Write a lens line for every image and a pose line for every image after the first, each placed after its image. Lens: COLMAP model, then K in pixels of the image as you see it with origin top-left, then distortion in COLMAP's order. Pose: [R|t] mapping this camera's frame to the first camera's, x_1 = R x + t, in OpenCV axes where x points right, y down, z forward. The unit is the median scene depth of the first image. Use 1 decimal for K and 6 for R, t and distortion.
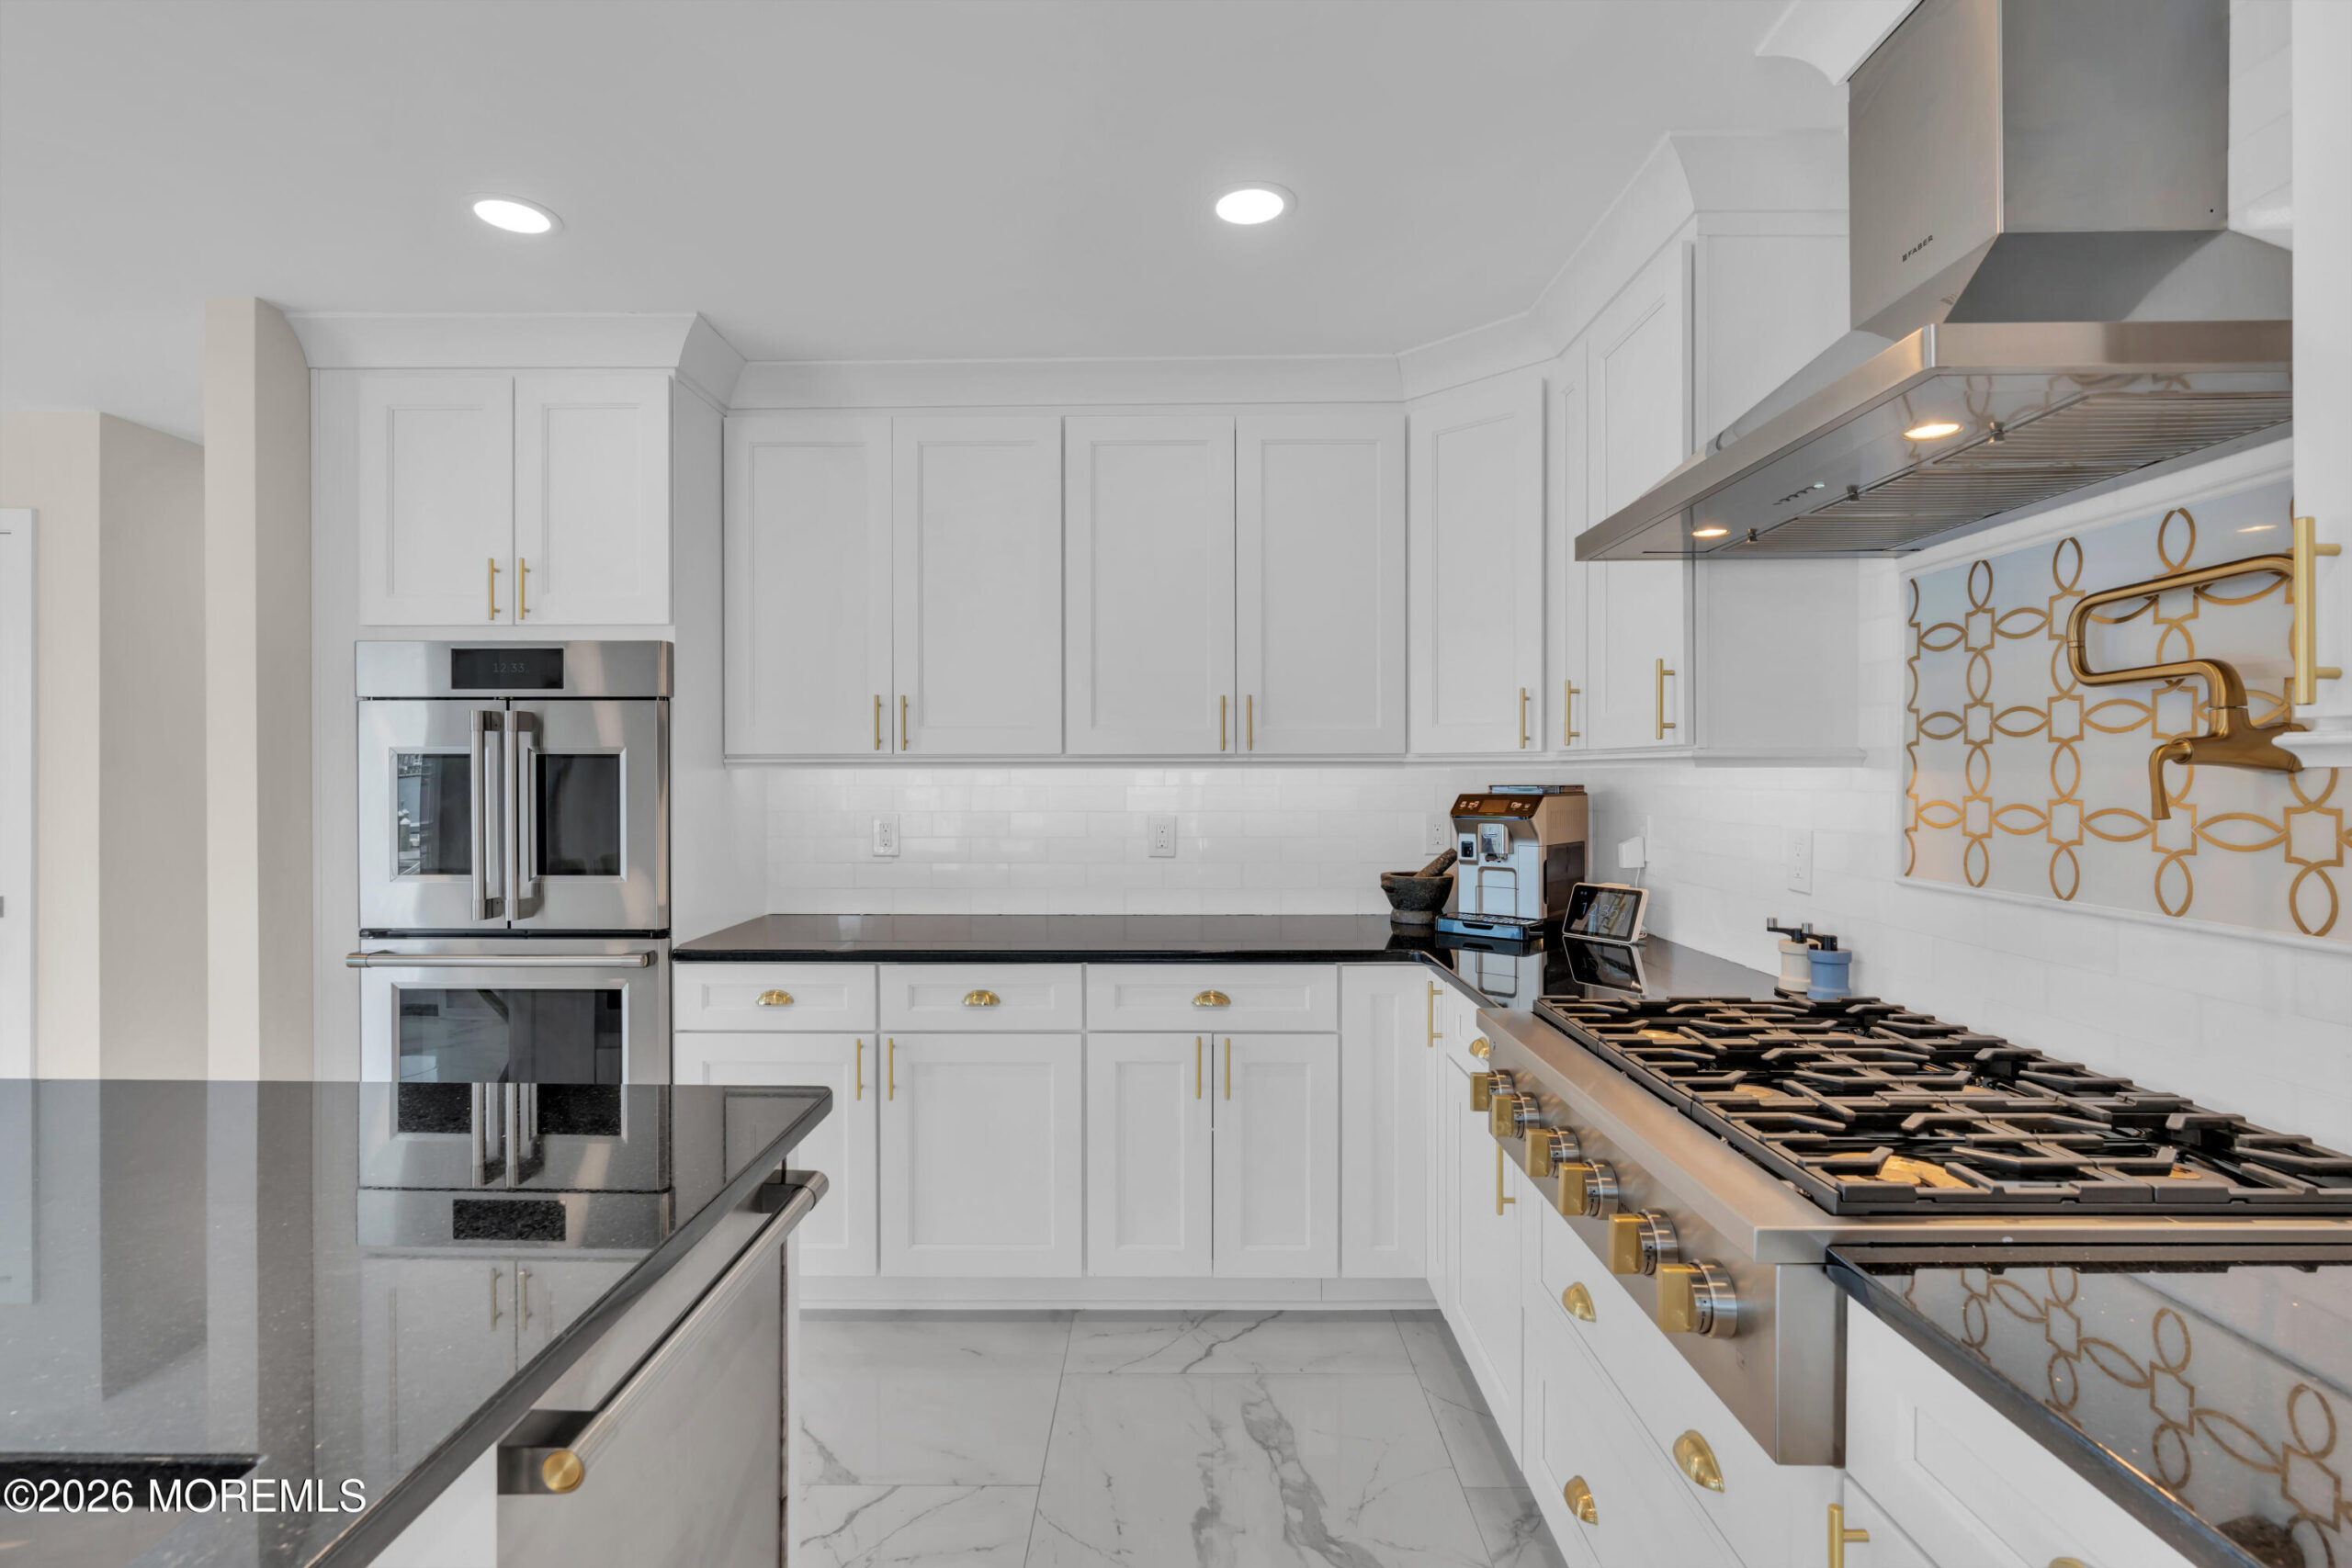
lens RADIAL K [[1096.9, 0, 1171.5], [0, 1096.9, 773.1], [0, 0, 1]] dist [-0.001332, 0.000604]
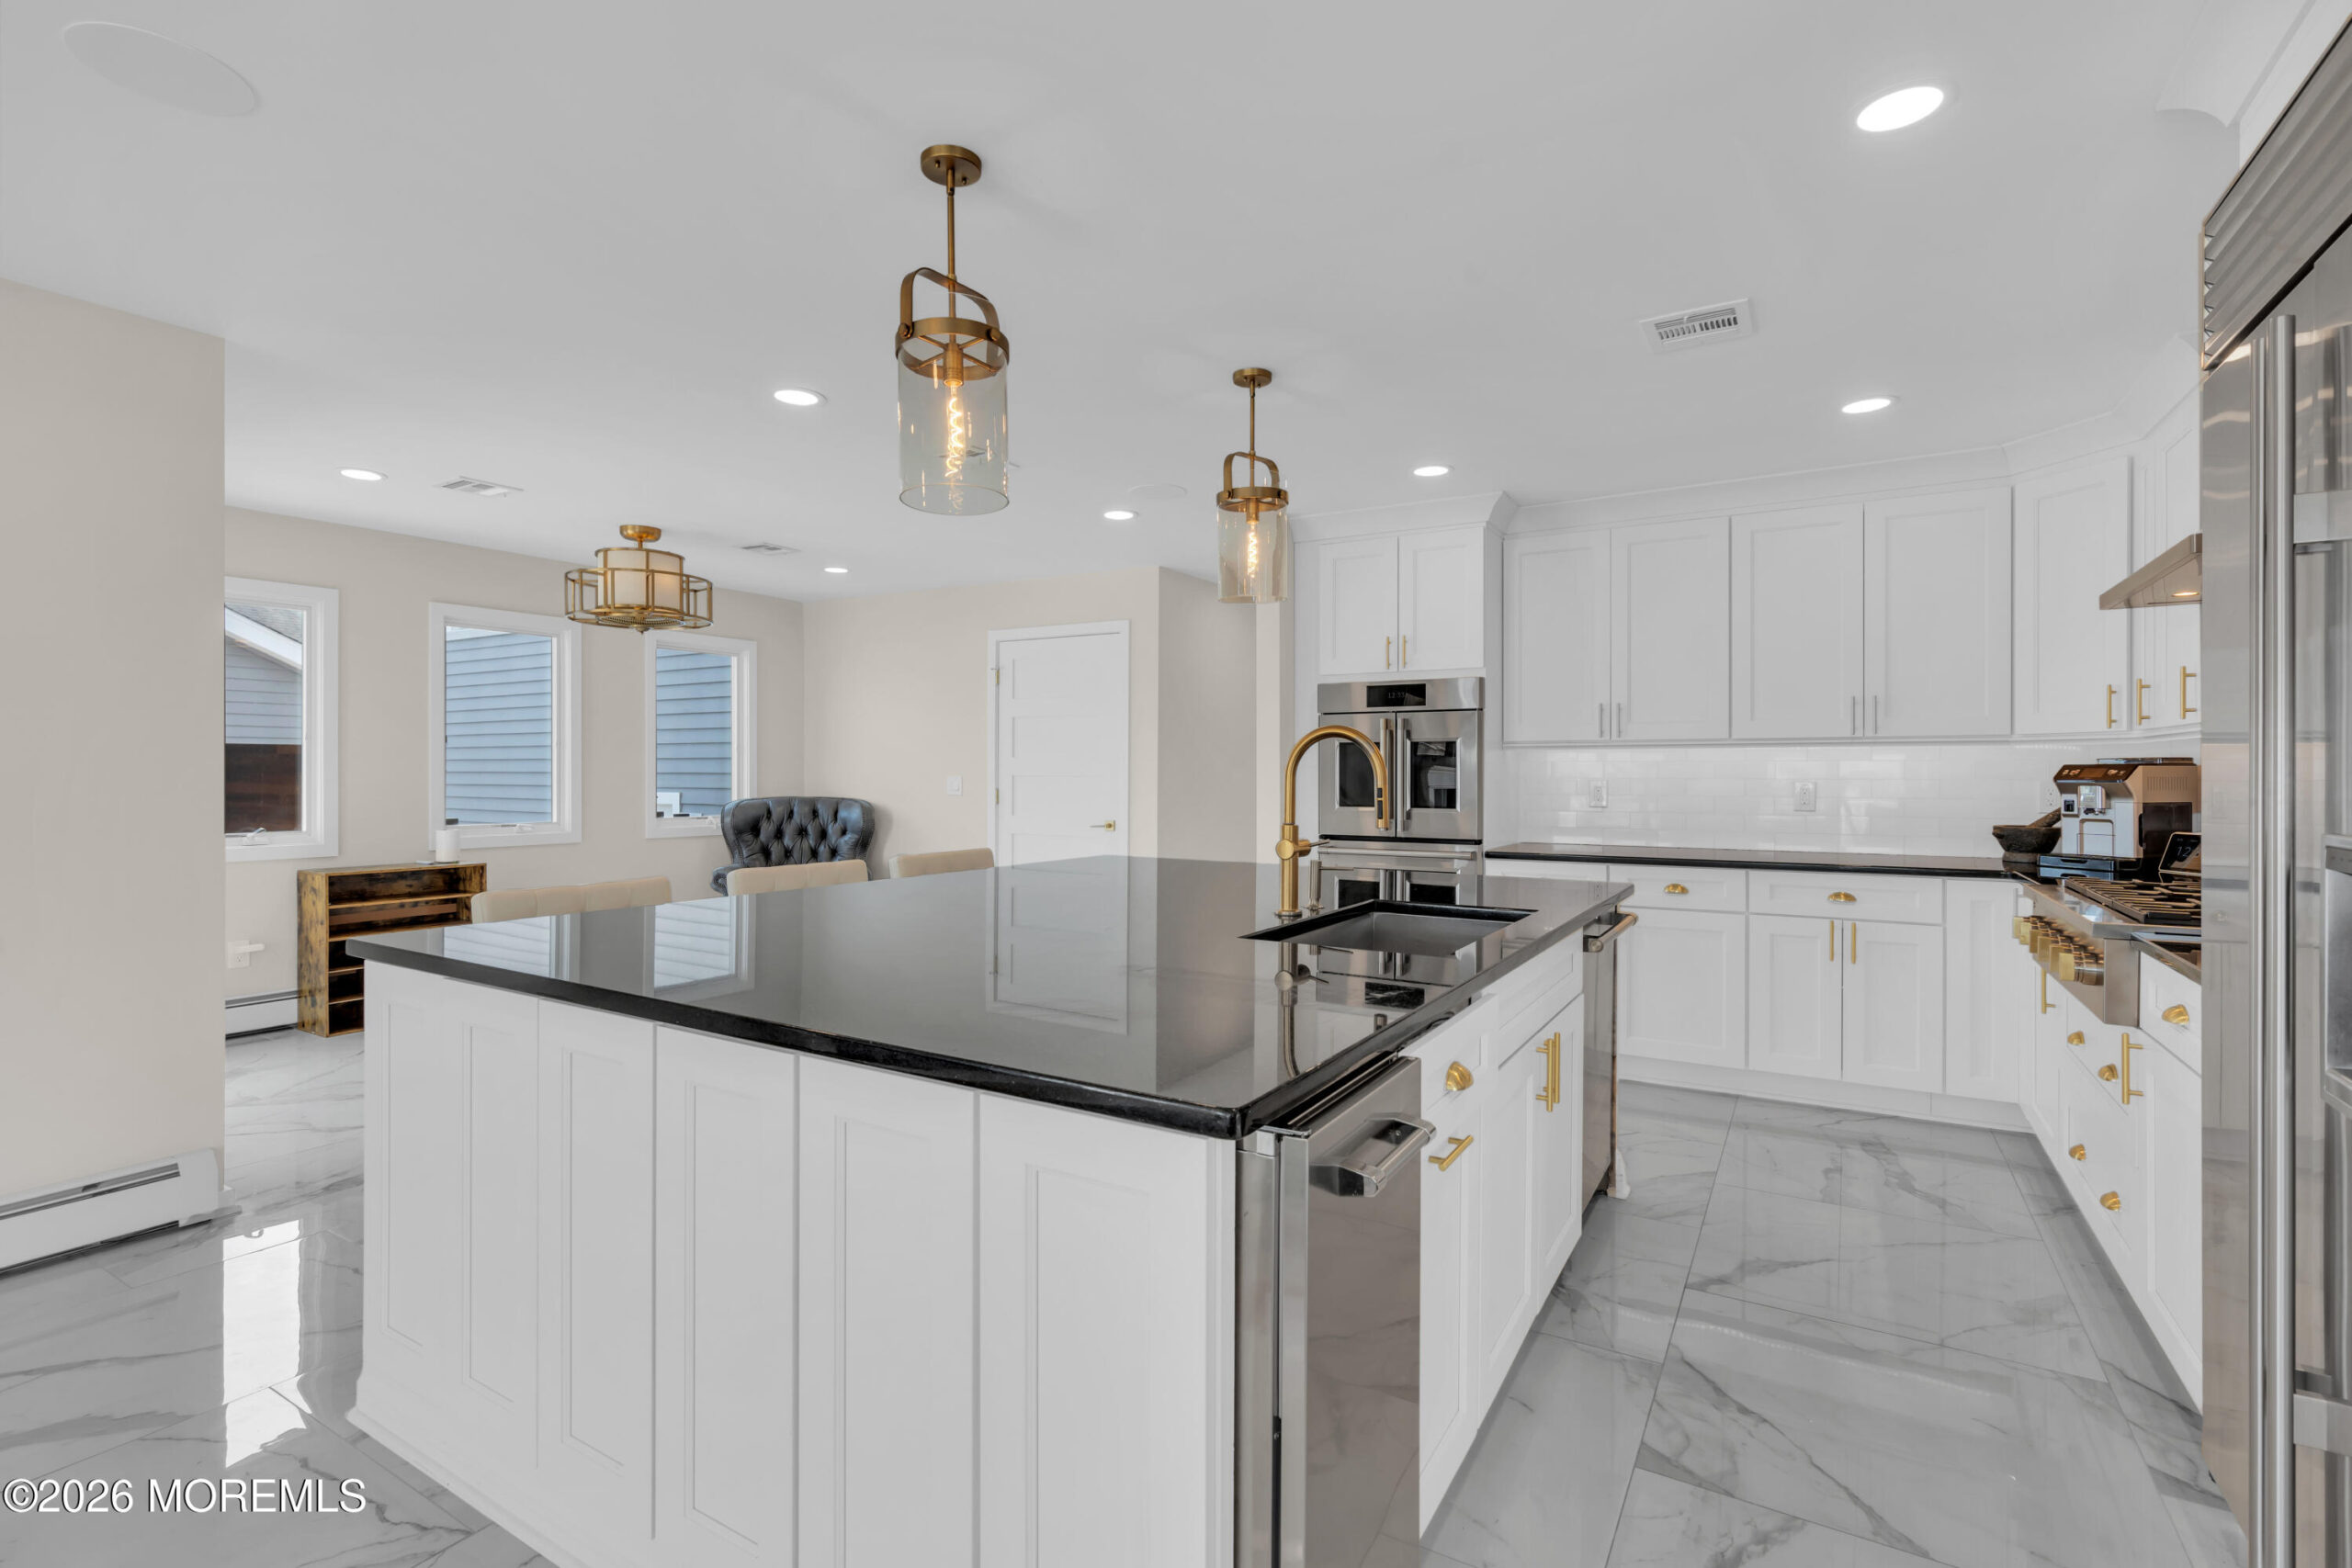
lens RADIAL K [[1096.9, 0, 1171.5], [0, 1096.9, 773.1], [0, 0, 1]] dist [-0.001332, 0.000604]
pose [[0.861698, 0.002140, -0.507416, 0.006754], [-0.002420, 0.999997, 0.000106, 0.035528], [0.507415, 0.001136, 0.861701, -0.769448]]
